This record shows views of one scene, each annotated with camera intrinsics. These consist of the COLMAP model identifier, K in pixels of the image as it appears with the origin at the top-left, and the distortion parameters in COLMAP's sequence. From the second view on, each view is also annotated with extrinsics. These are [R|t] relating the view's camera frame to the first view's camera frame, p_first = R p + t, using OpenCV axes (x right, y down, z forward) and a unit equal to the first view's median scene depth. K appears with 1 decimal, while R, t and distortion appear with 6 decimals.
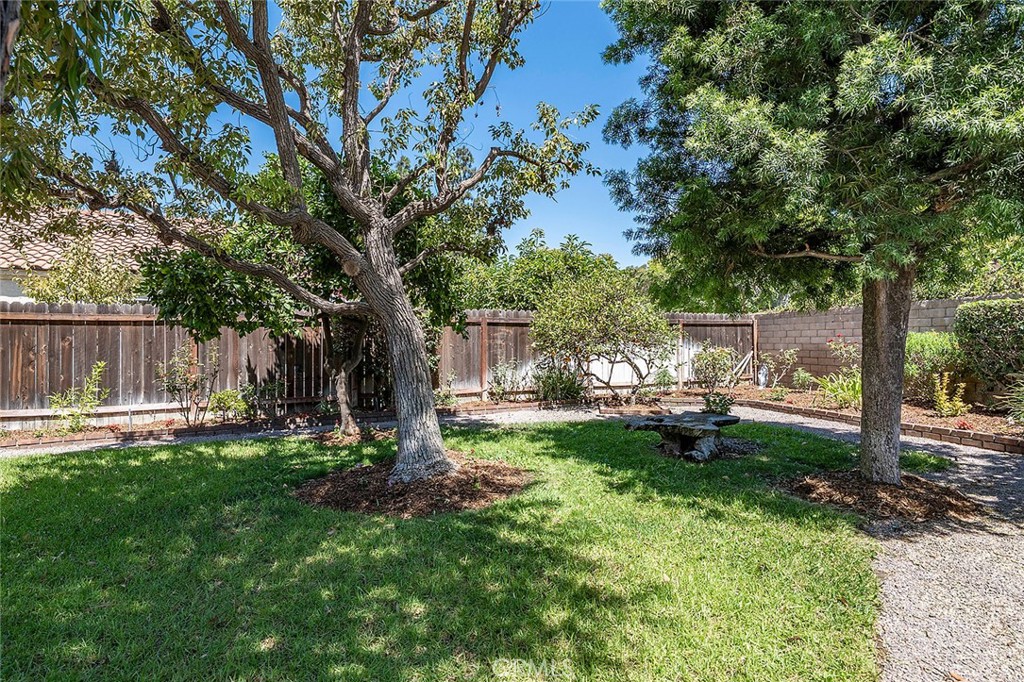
lens RADIAL K [[536.9, 0, 534.9], [0, 536.9, 346.5], [0, 0, 1]] dist [-0.001849, -0.001395]
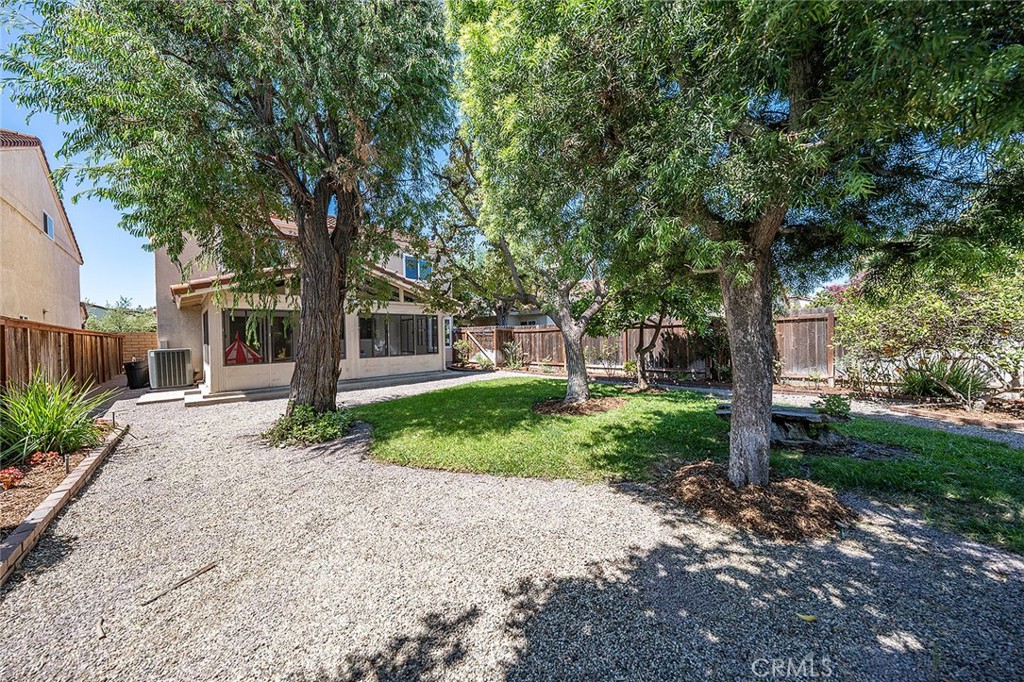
lens RADIAL K [[349.6, 0, 509.7], [0, 349.6, 342.7], [0, 0, 1]] dist [0.004065, 0.000234]
pose [[0.299979, 0.013224, -0.953854, 0.368022], [0.009488, 0.999813, 0.016845, -0.009550], [0.953898, -0.014104, 0.299798, 0.119890]]
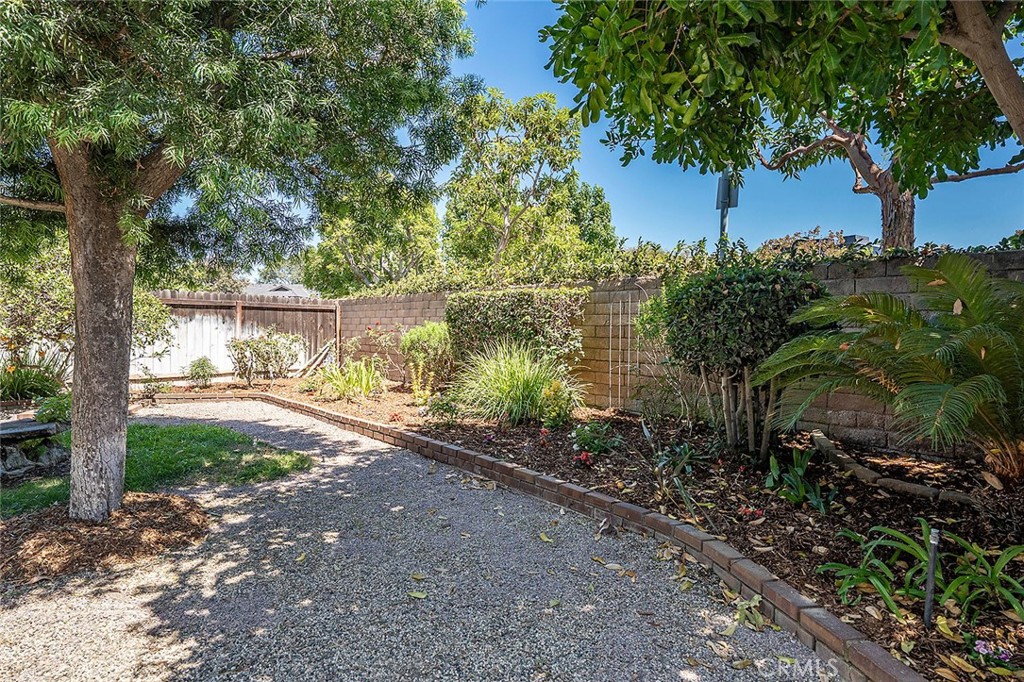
lens RADIAL K [[536.9, 0, 508.4], [0, 536.9, 338.5], [0, 0, 1]] dist [-0.001849, -0.001395]
pose [[0.872167, 0.012895, 0.489038, 0.250053], [-0.017187, 0.999843, 0.004288, -0.001168], [-0.488906, -0.012145, 0.872252, 0.026589]]
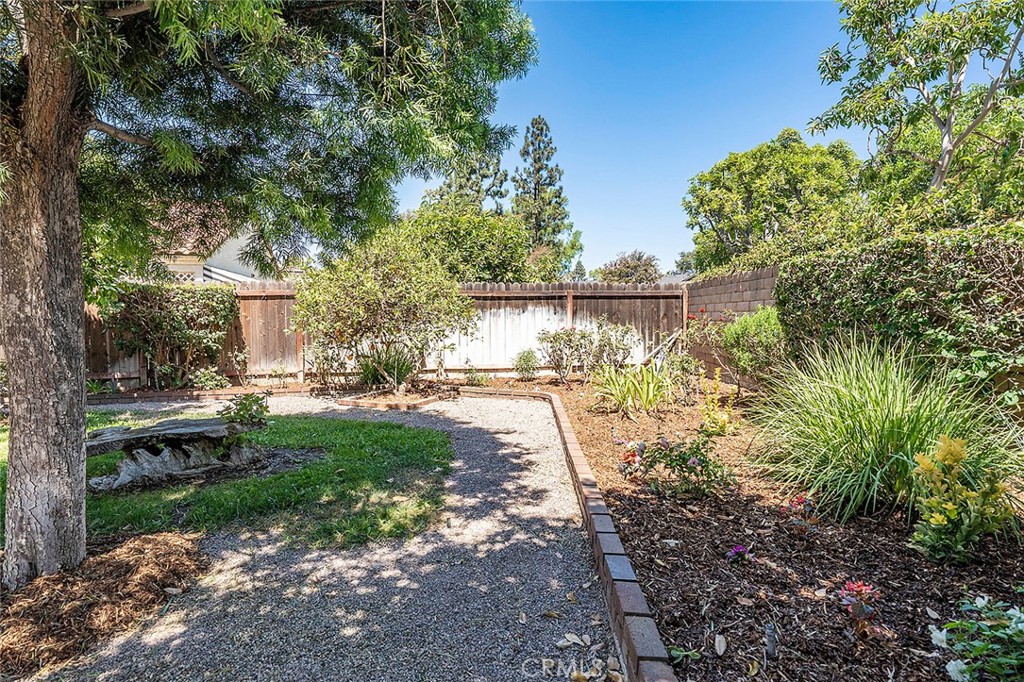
lens RADIAL K [[536.9, 0, 501.1], [0, 536.9, 339.3], [0, 0, 1]] dist [-0.001849, -0.001395]
pose [[0.971643, 0.013957, -0.236041, 0.399591], [-0.005546, 0.999327, 0.036261, -0.005174], [0.236388, -0.033924, 0.971066, 0.185504]]
